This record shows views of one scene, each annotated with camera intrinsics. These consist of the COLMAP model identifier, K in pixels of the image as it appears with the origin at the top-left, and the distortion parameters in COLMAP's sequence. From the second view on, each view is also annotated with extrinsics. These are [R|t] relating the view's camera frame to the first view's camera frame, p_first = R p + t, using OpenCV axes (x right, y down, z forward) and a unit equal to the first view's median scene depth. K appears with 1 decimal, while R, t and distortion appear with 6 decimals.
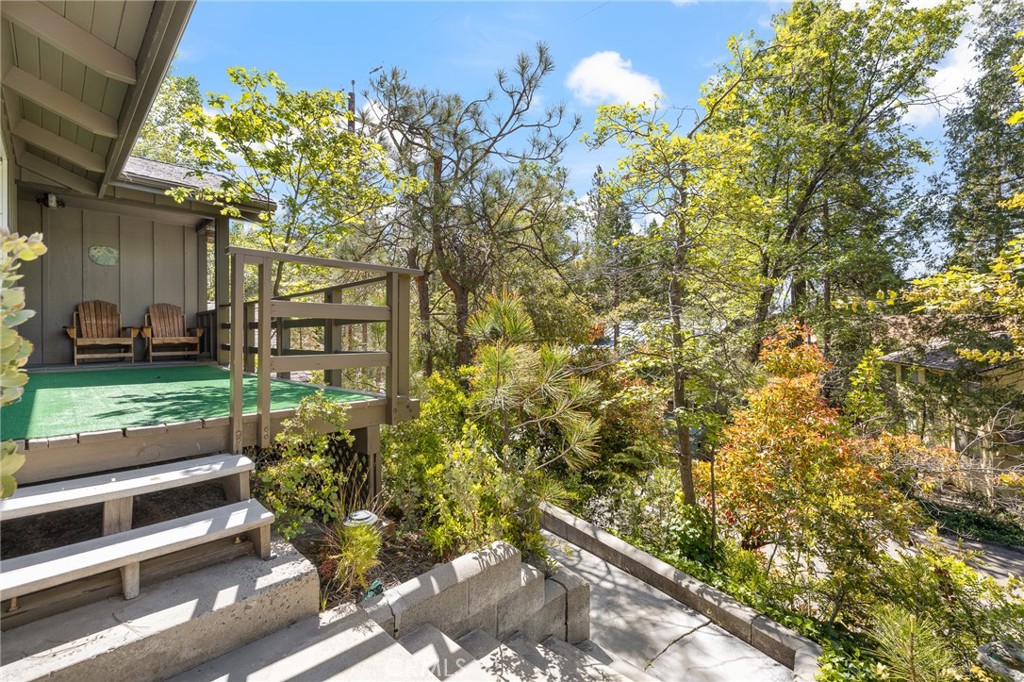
lens RADIAL K [[436.3, 0, 510.1], [0, 436.3, 338.5], [0, 0, 1]] dist [0.002628, 0.000456]
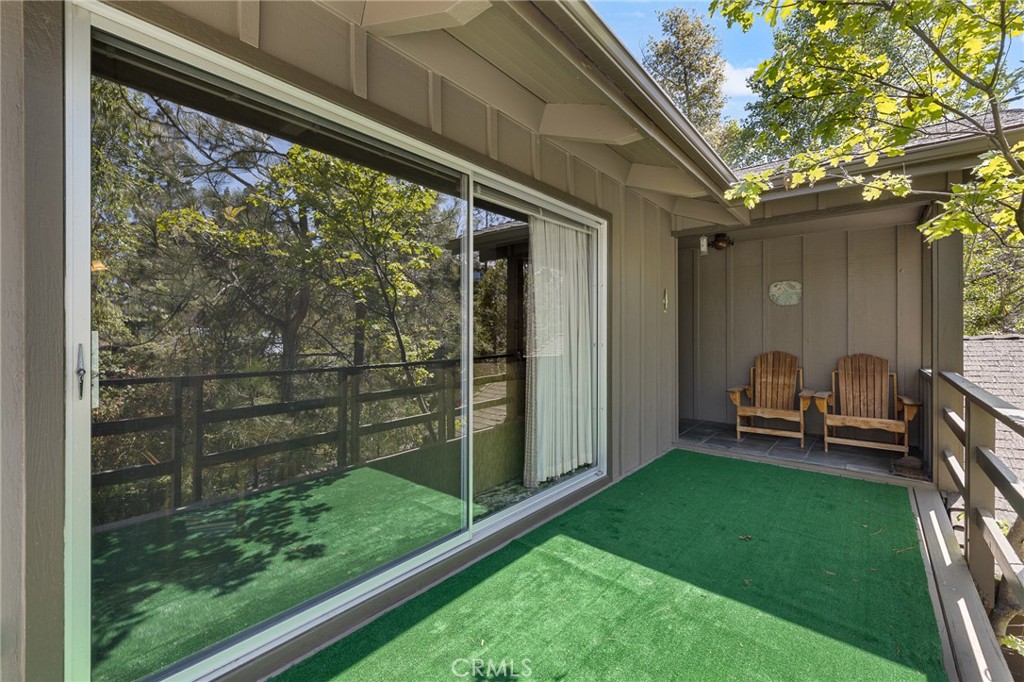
lens RADIAL K [[436.3, 0, 509.9], [0, 436.3, 335.1], [0, 0, 1]] dist [0.002628, 0.000456]
pose [[0.071320, 0.001272, -0.997453, -0.202433], [-0.003791, 0.999992, 0.001005, -0.117884], [0.997446, 0.003710, 0.071324, 0.477083]]
